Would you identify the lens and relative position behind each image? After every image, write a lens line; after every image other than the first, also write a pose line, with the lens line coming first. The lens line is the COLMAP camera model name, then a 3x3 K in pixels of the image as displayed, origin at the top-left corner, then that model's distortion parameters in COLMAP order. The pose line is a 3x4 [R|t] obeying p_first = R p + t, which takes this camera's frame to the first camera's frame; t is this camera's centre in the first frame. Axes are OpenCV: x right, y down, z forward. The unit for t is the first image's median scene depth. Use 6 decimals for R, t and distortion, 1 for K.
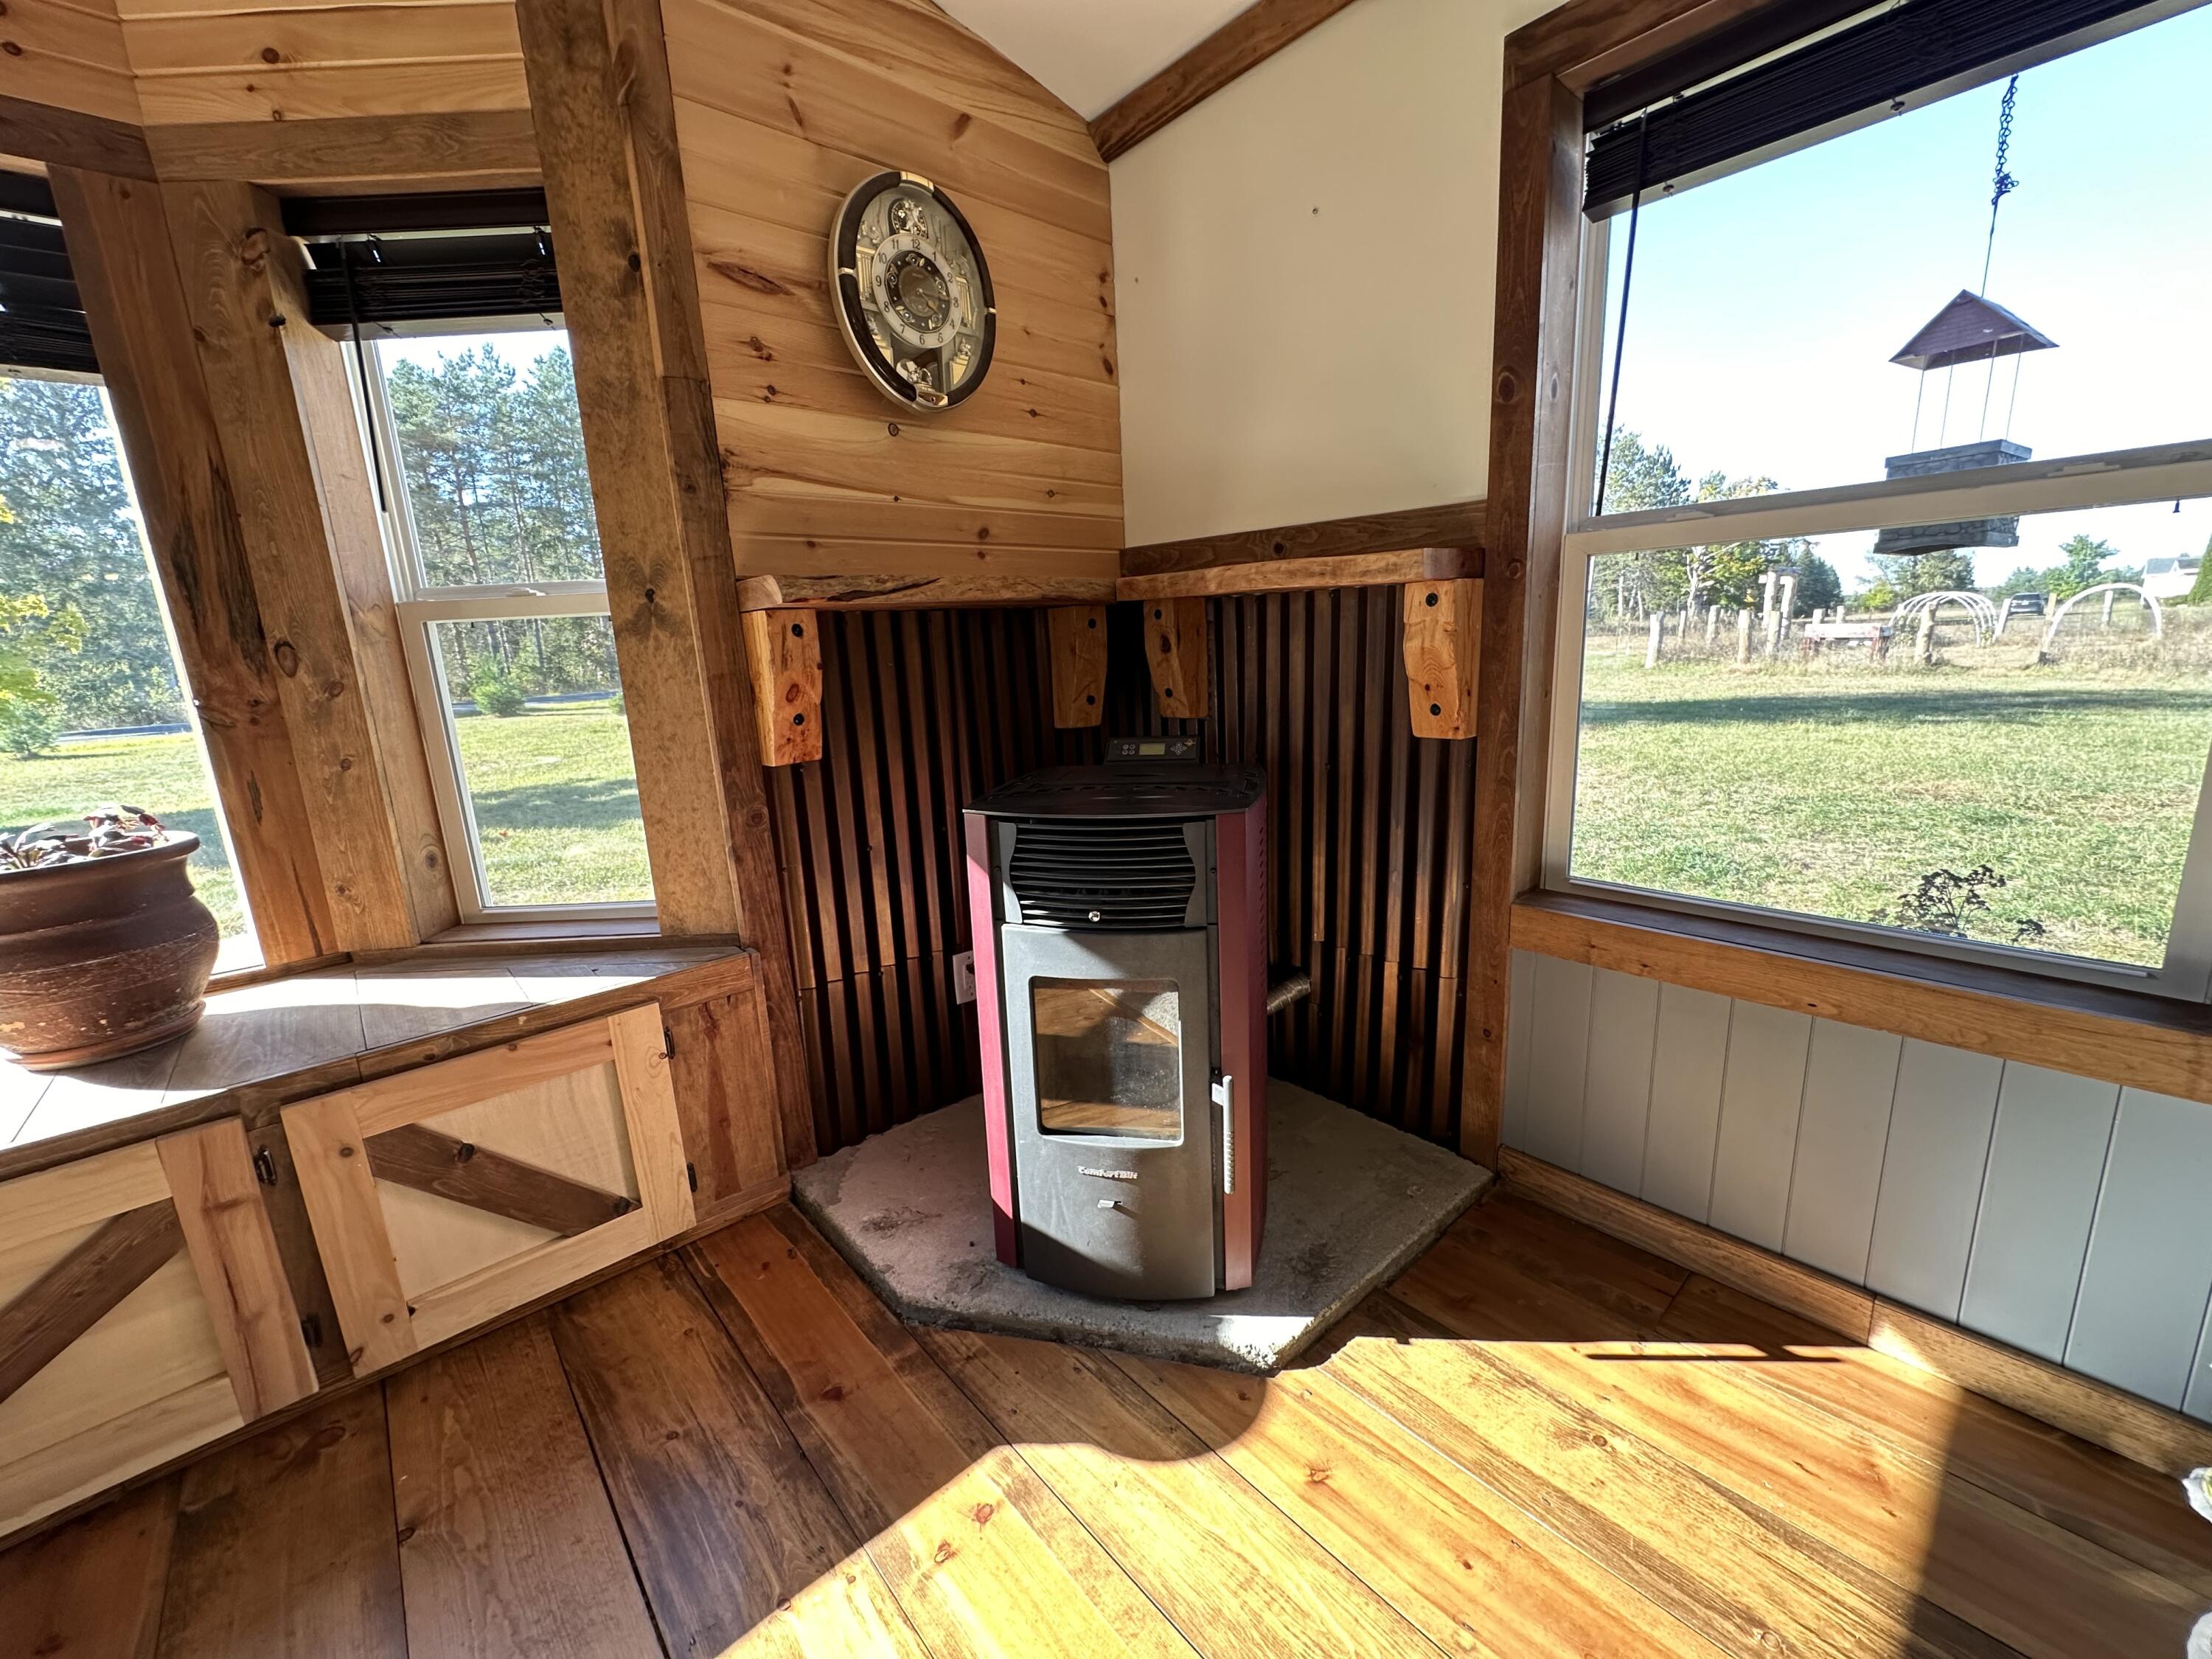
lens RADIAL K [[883.1, 0, 1106.1], [0, 883.1, 827.6], [0, 0, 1]] dist [-0.001258, 0.000011]
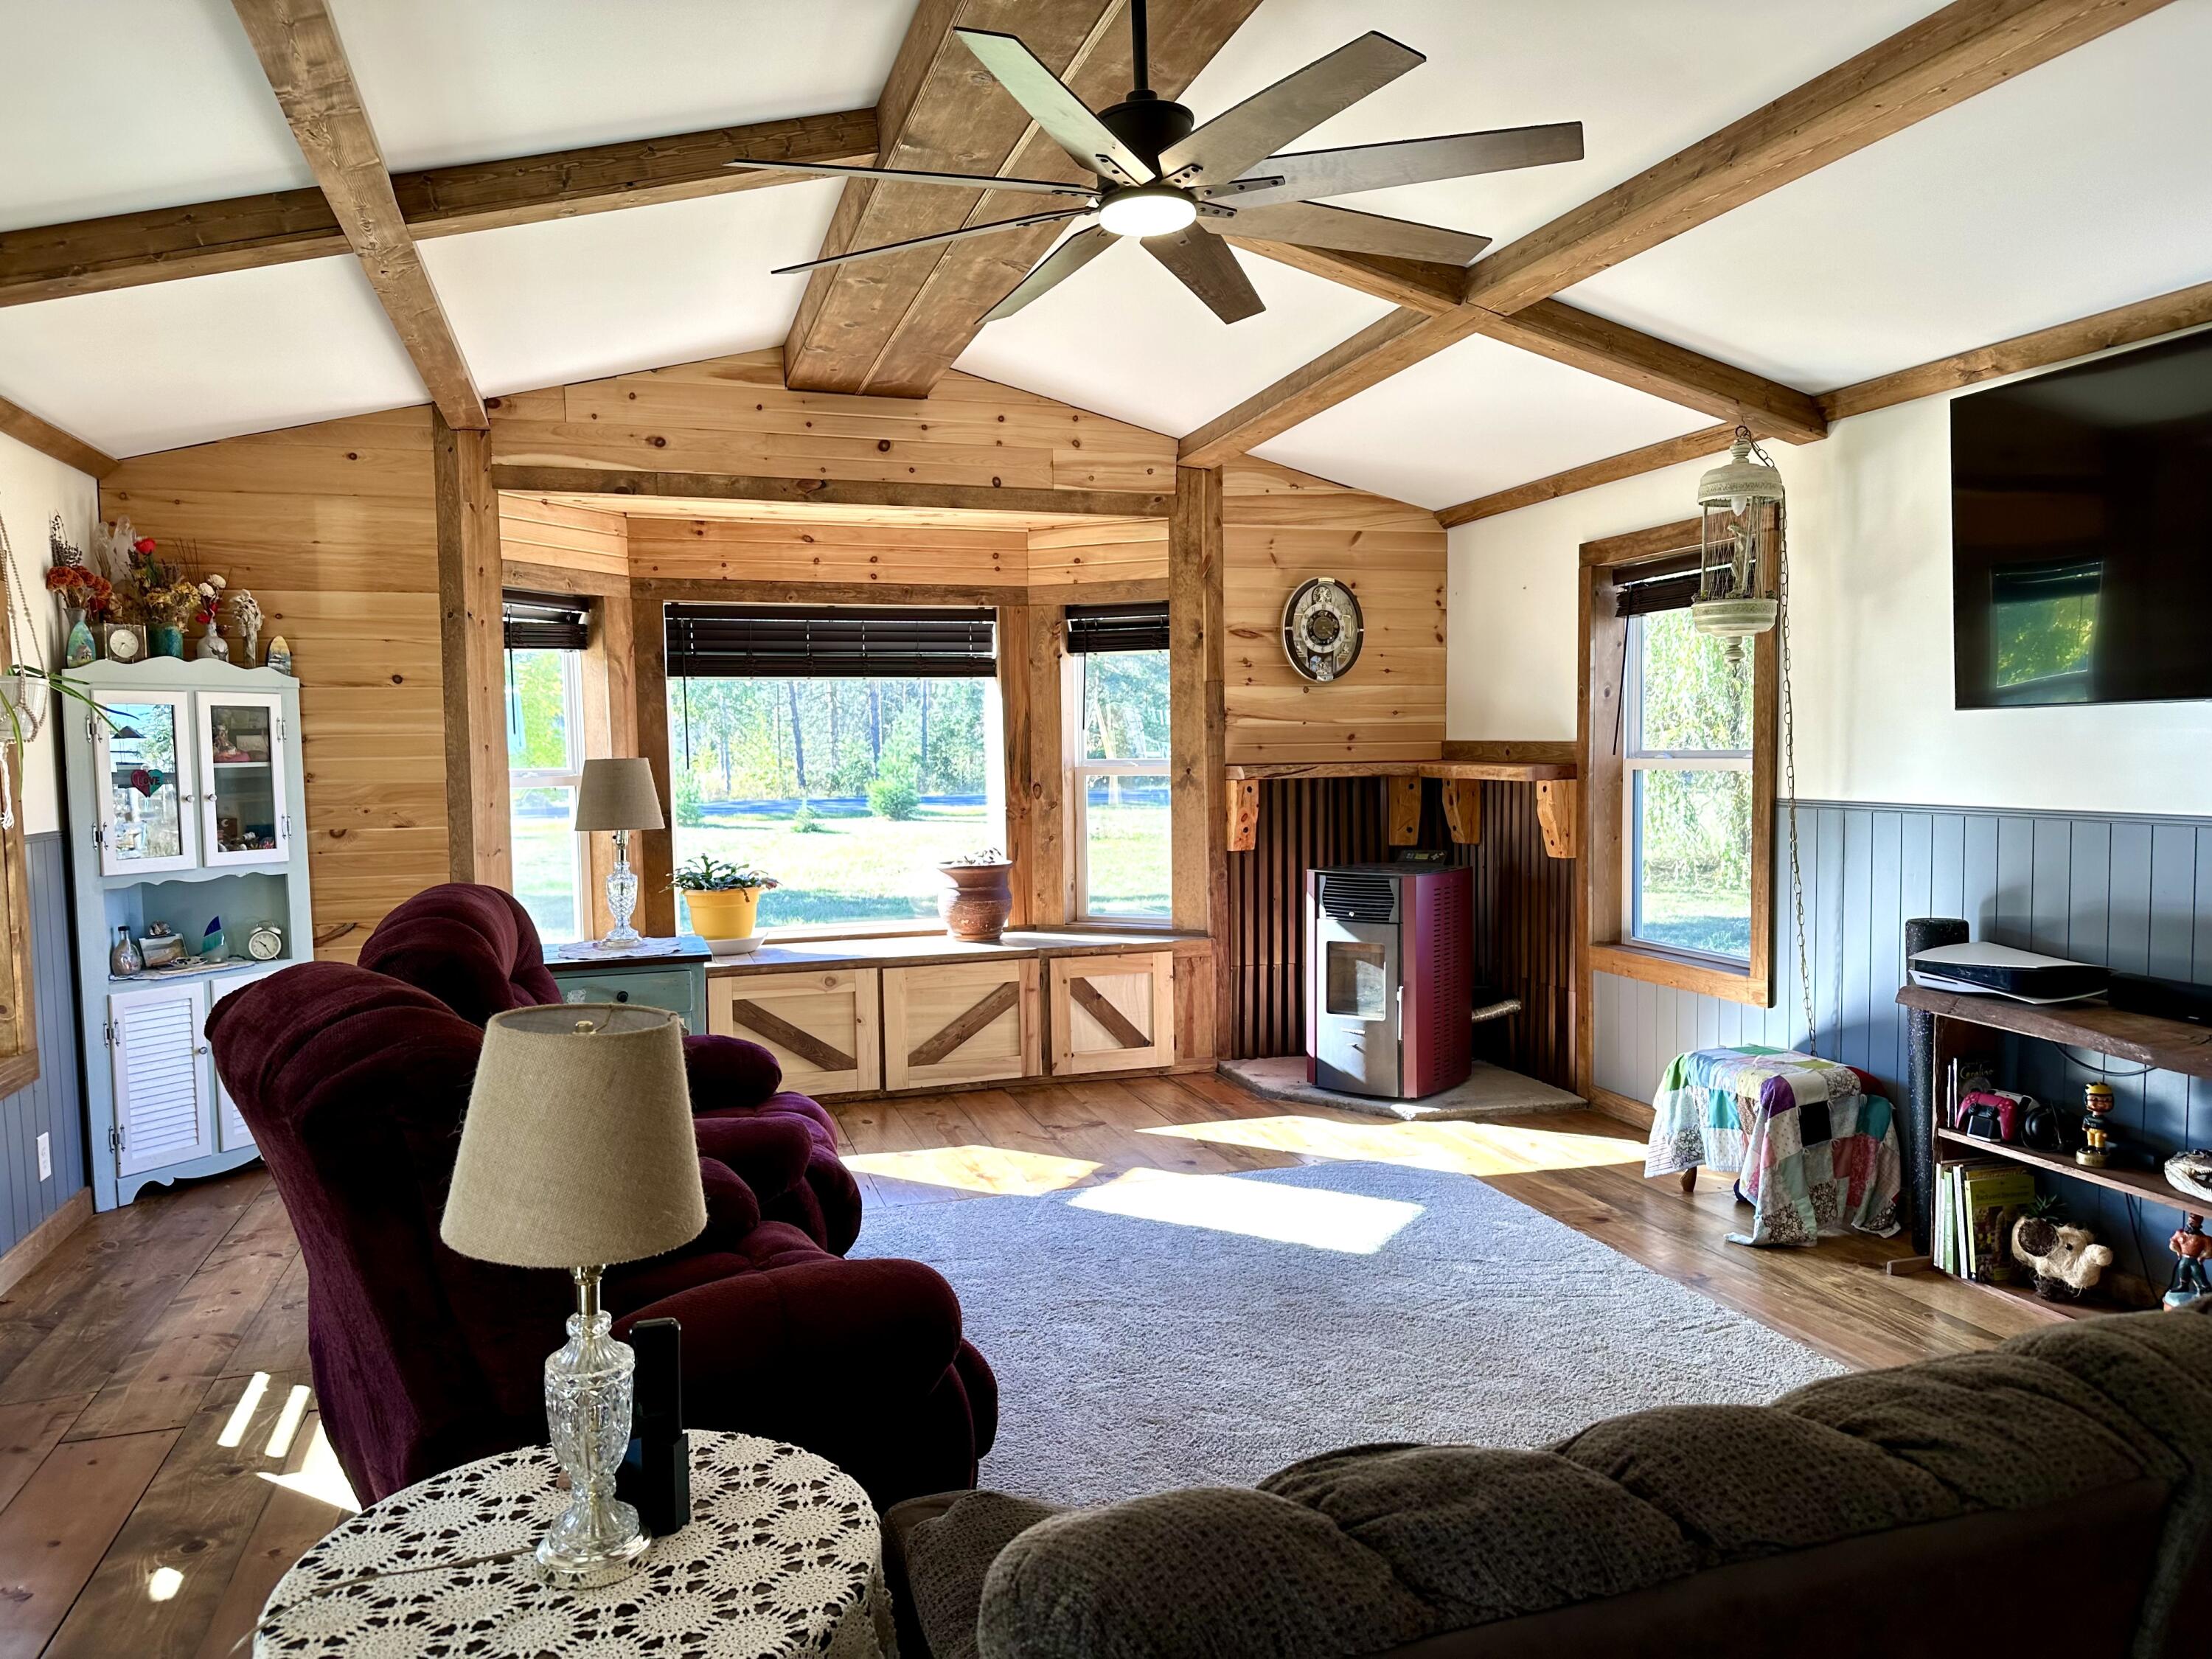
lens RADIAL K [[1544.8, 0, 1103.3], [0, 1544.8, 835.2], [0, 0, 1]] dist [0.074599, 0.000502]
pose [[0.907679, 0.057993, -0.415639, 0.908643], [-0.115548, 0.986661, -0.114669, 0.364716], [0.403445, 0.152109, 0.902272, -2.551636]]
